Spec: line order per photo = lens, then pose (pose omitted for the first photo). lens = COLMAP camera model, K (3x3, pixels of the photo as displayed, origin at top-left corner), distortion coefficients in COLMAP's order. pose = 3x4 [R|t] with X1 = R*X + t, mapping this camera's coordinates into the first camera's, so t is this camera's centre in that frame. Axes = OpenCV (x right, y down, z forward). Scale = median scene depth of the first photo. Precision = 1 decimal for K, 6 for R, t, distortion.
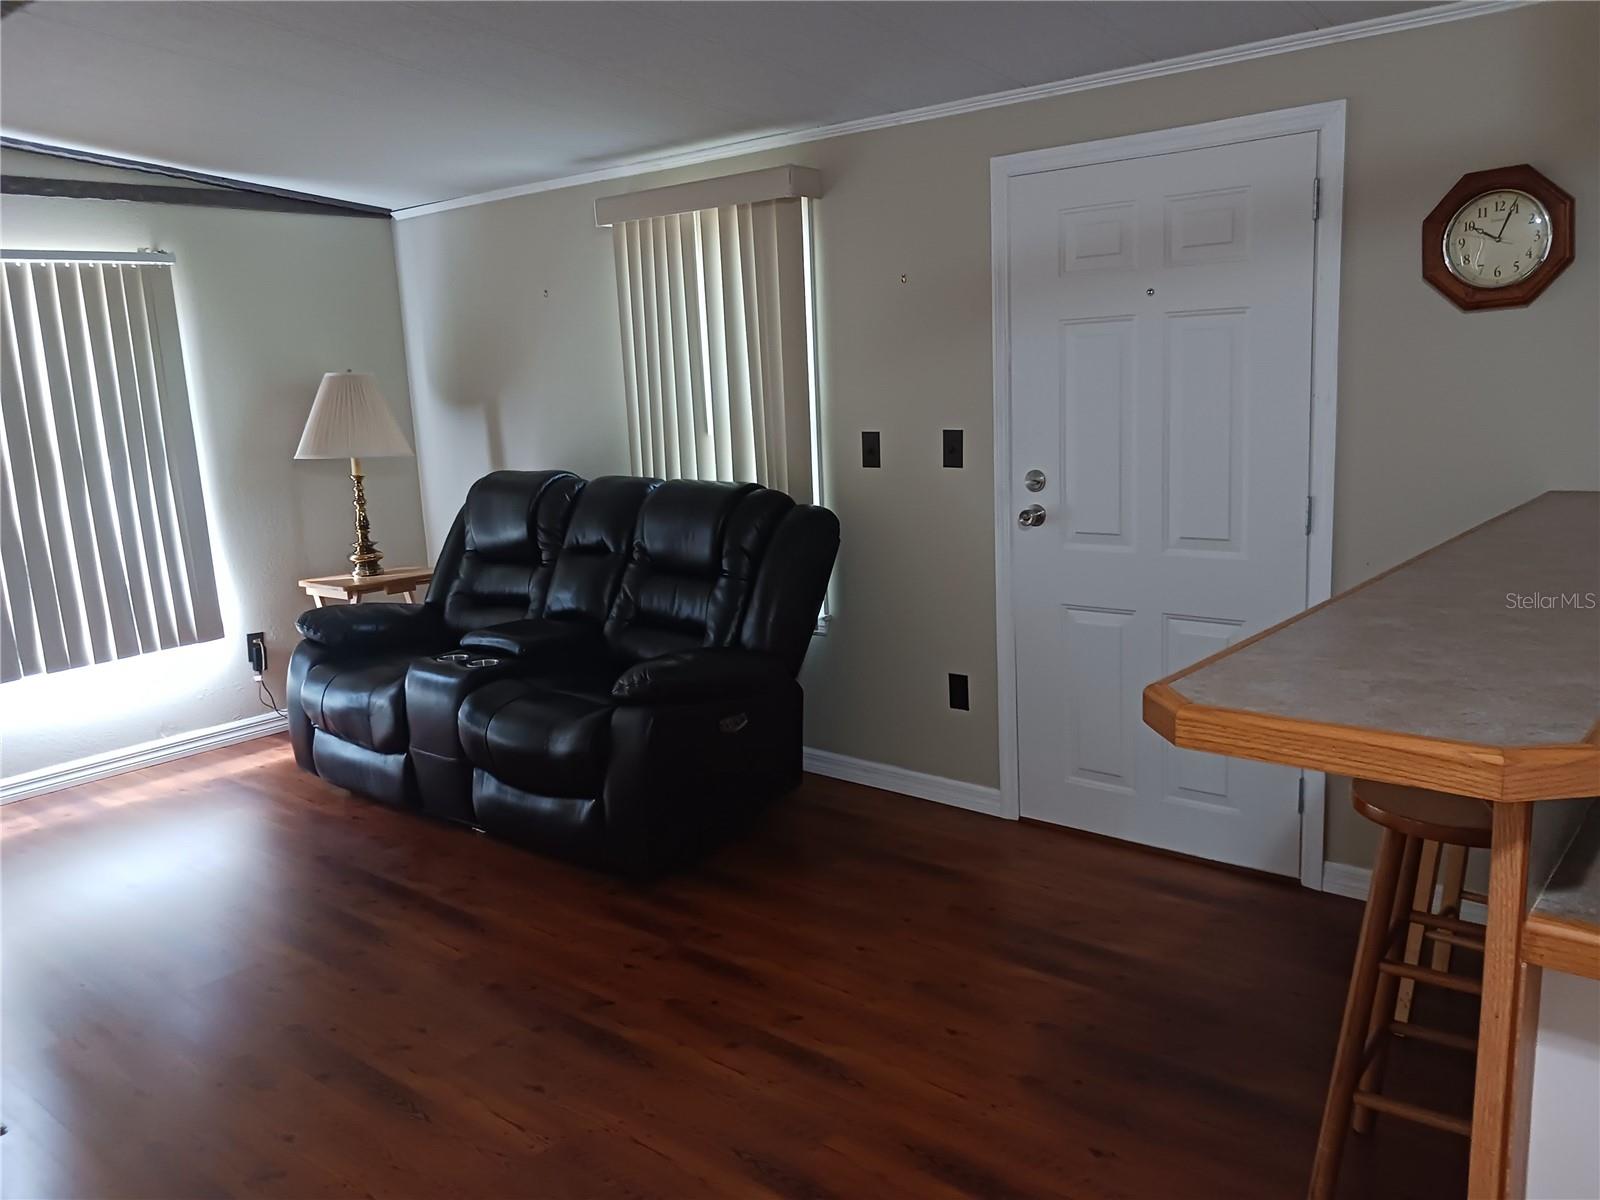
lens RADIAL K [[1259.0, 0, 771.8], [0, 1259.0, 602.3], [0, 0, 1]] dist [0.106968, -0.131266]
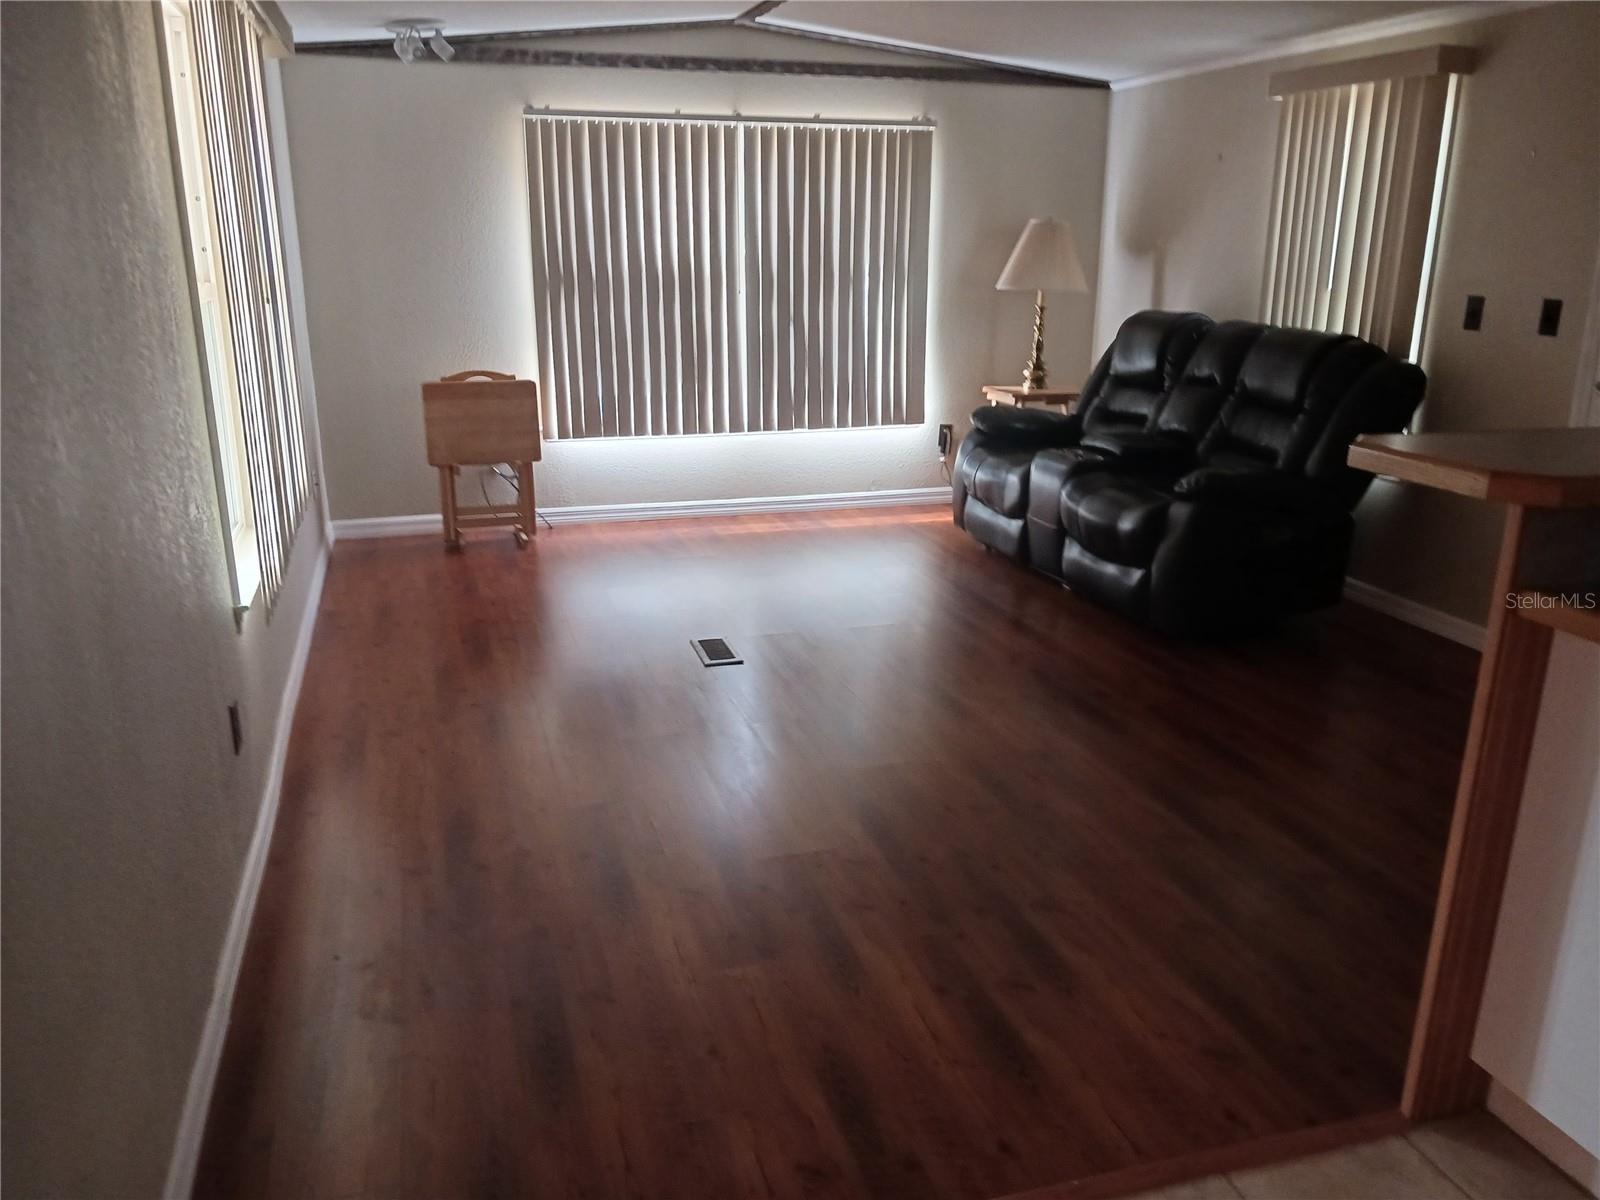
lens RADIAL K [[1275.8, 0, 794.7], [0, 1275.8, 626.4], [0, 0, 1]] dist [0.006668, 0.001600]
pose [[0.846226, 0.207340, -0.490828, 0.165476], [-0.145978, 0.976152, 0.160678, 0.045097], [0.512437, -0.064320, 0.856312, -0.232050]]
